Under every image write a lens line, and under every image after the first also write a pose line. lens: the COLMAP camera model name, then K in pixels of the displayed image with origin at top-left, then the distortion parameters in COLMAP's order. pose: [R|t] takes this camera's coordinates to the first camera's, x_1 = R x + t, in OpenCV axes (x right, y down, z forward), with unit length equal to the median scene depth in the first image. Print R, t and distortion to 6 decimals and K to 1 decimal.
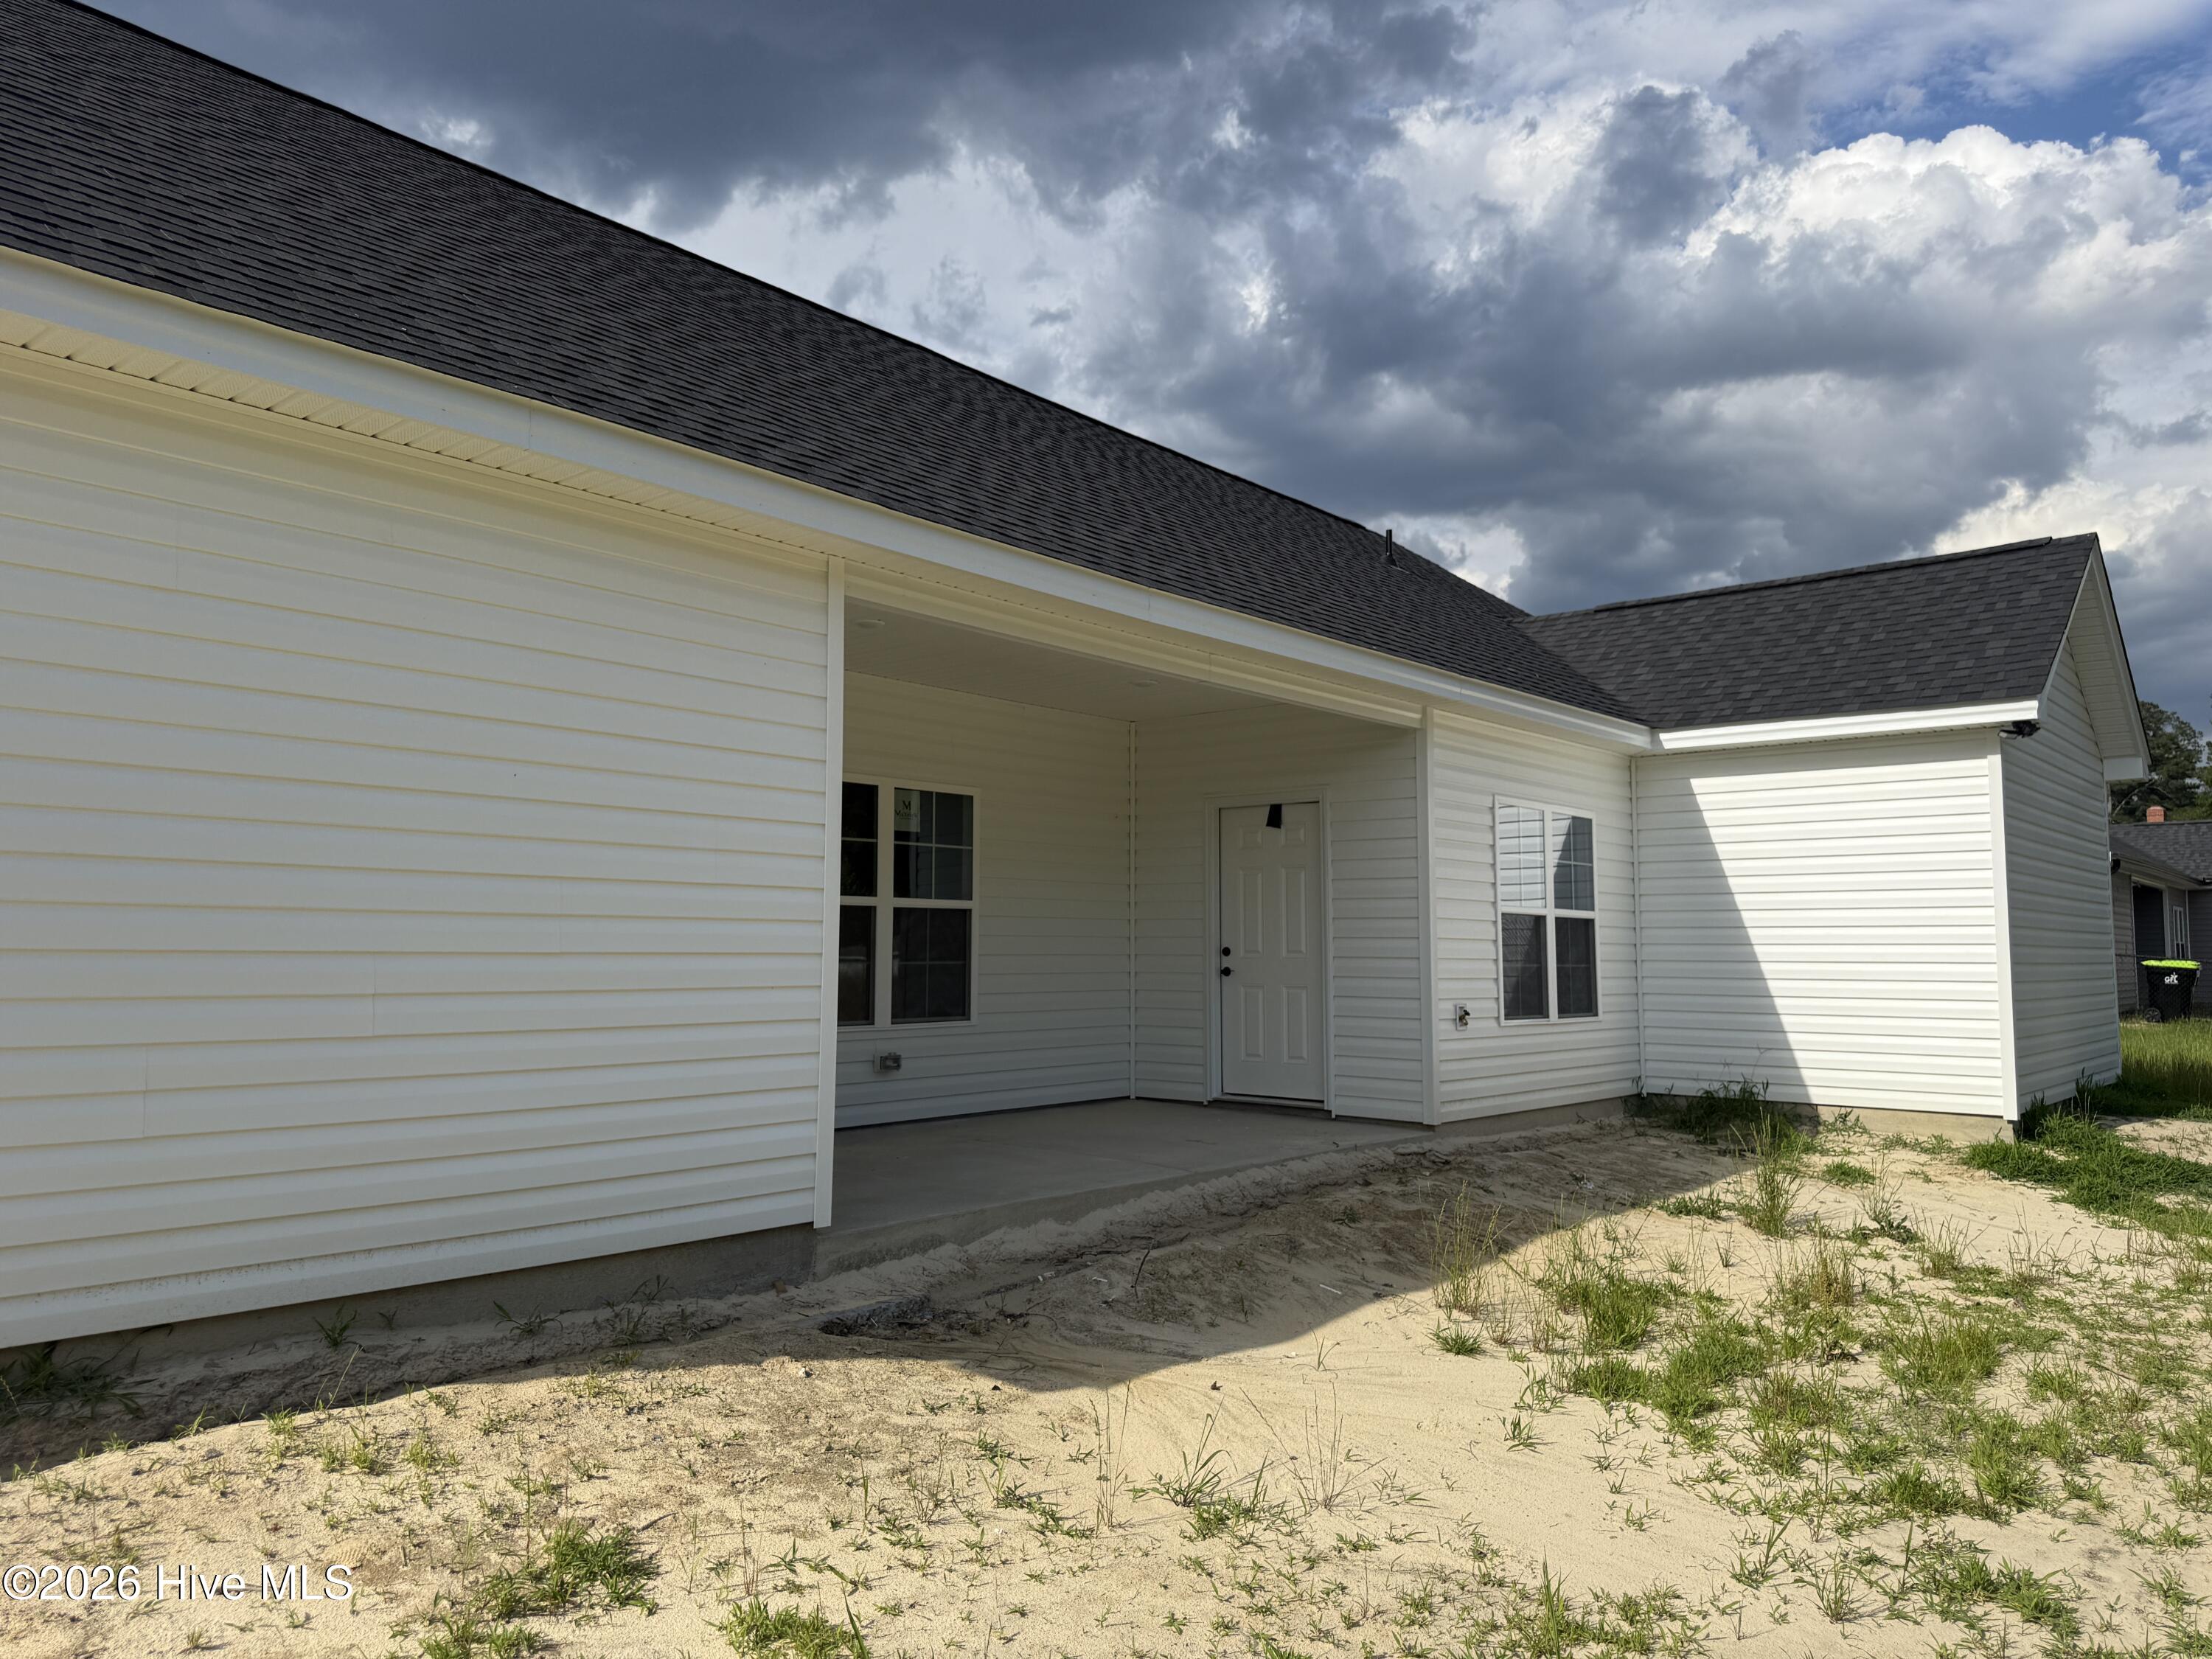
lens RADIAL K [[1503.3, 0, 1106.0], [0, 1503.3, 829.5], [0, 0, 1]] dist [0.092750, -0.103381]
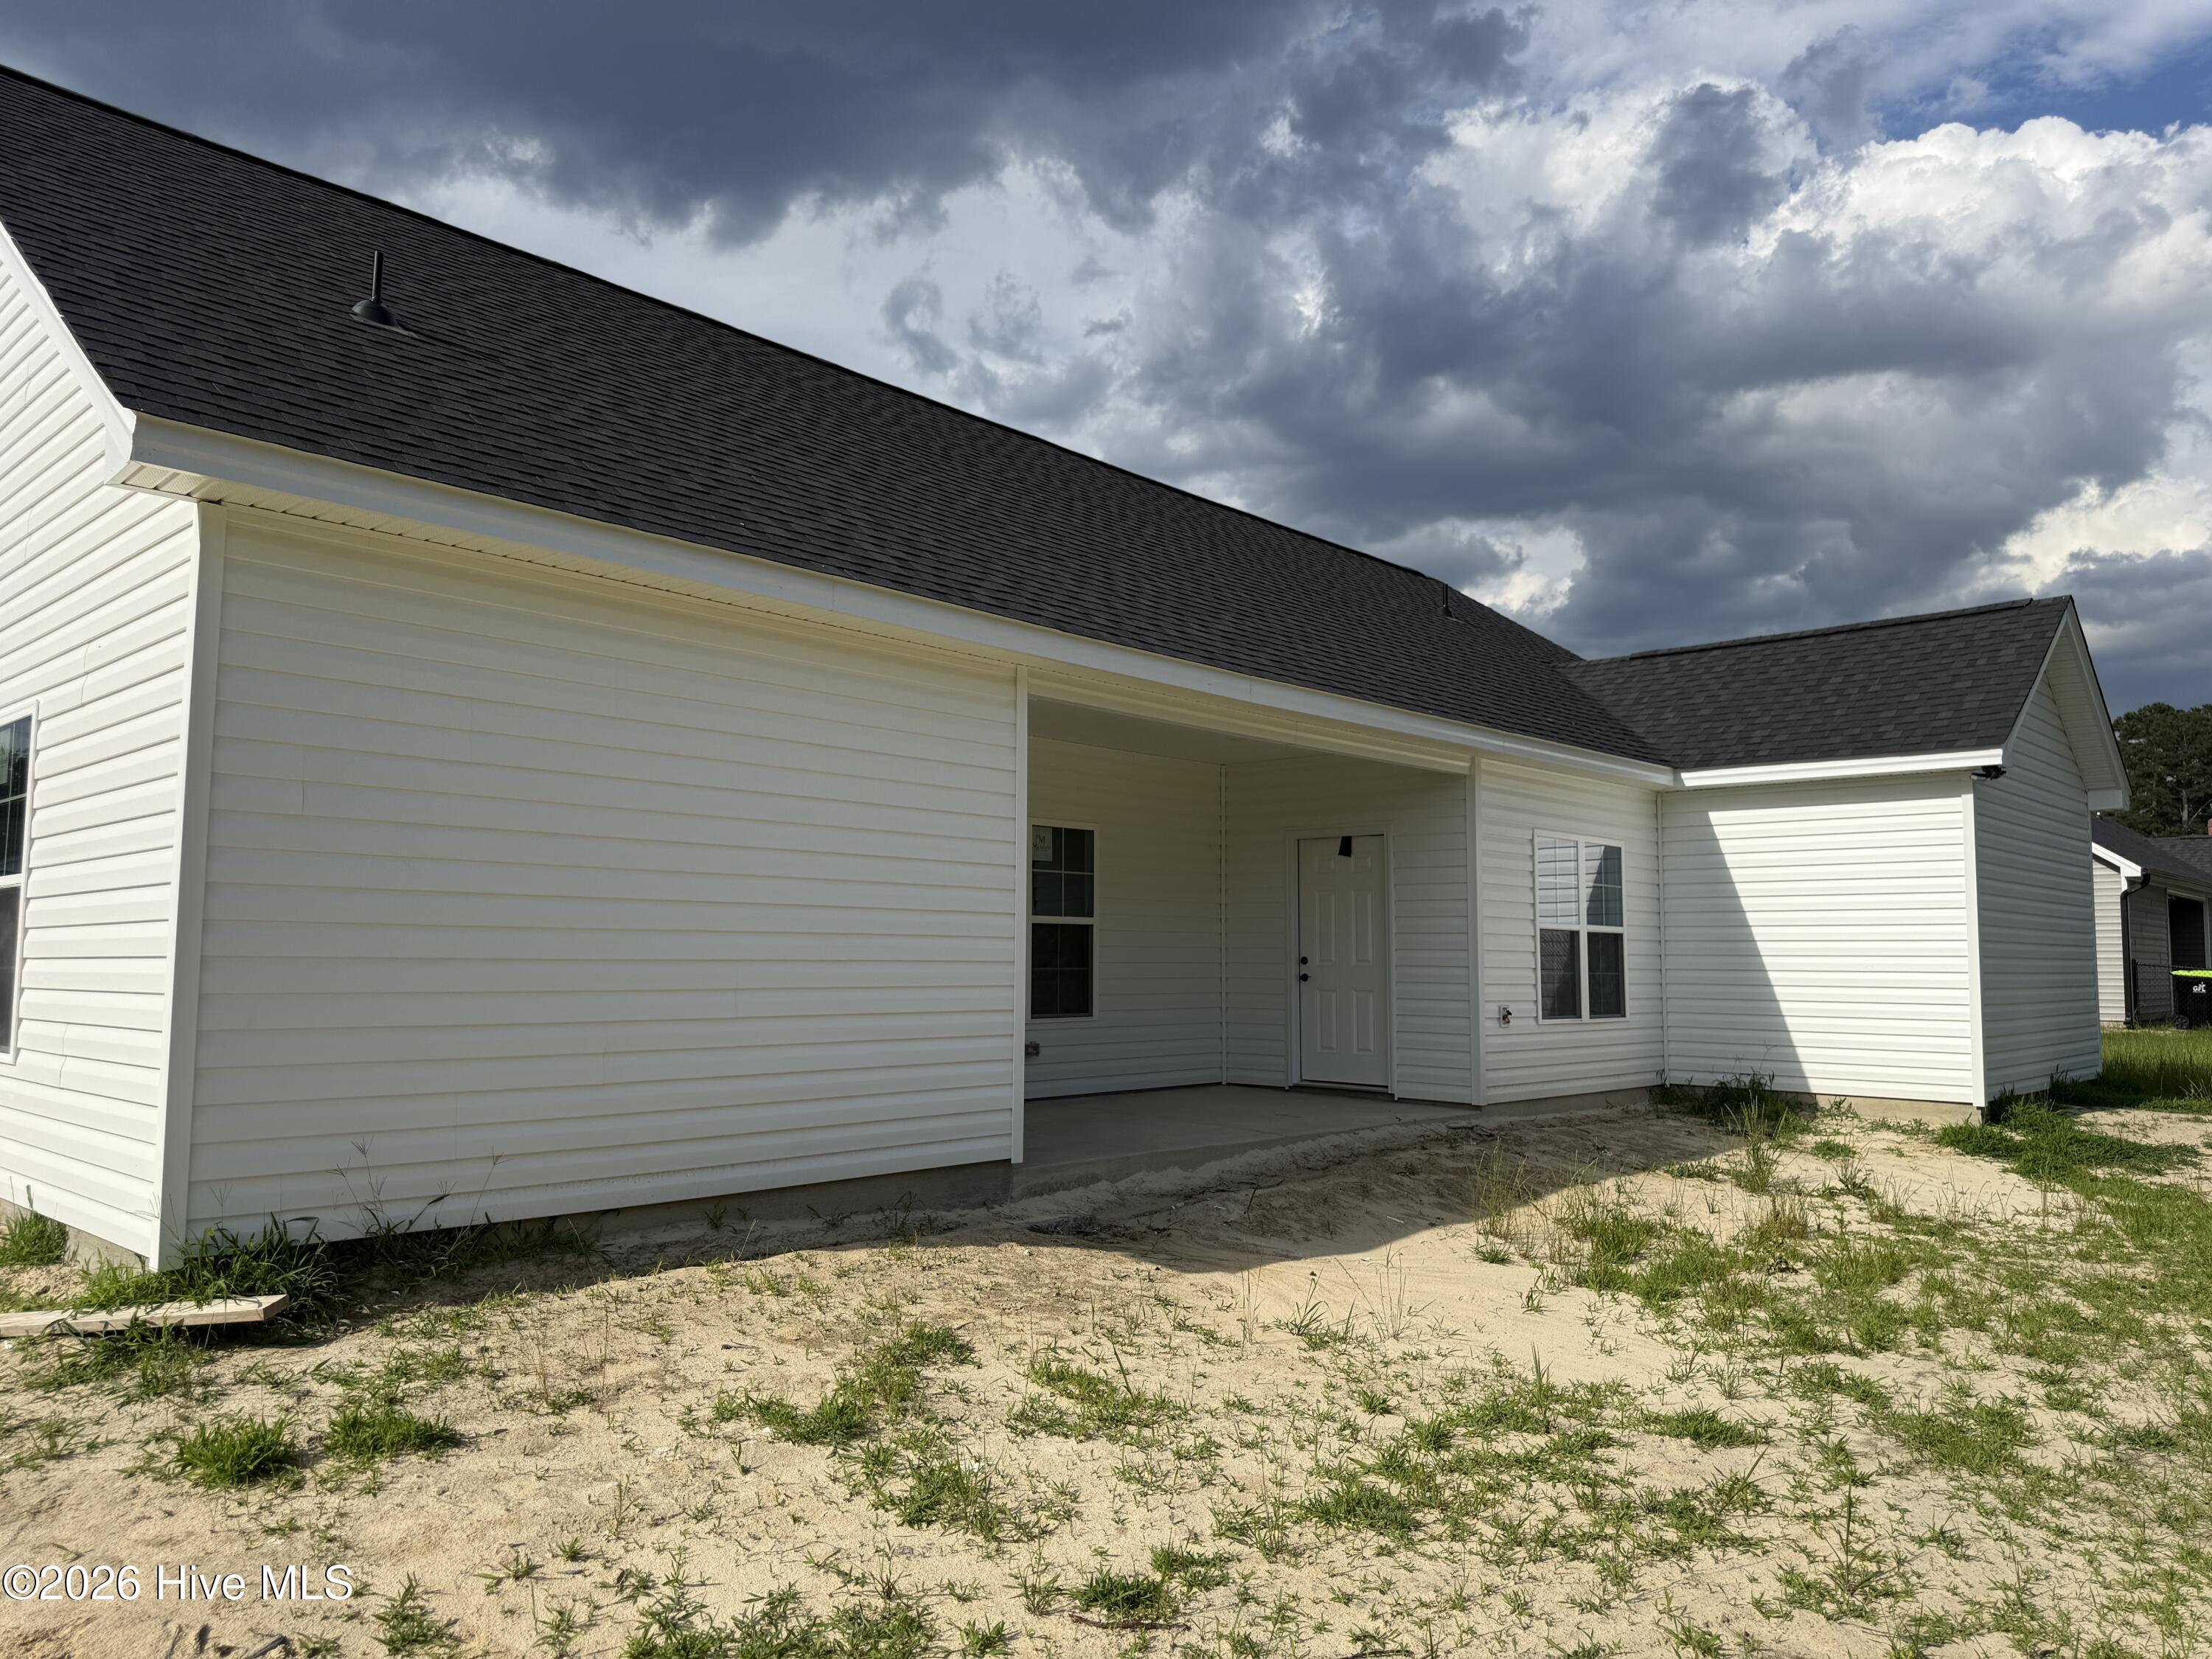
lens RADIAL K [[1585.2, 0, 1070.6], [0, 1585.2, 834.6], [0, 0, 1]] dist [0.086136, -0.119253]
pose [[0.998826, 0.000186, -0.048432, -0.046680], [0.000045, 0.999989, 0.004771, -0.025777], [0.048433, -0.004767, 0.998815, -0.278168]]
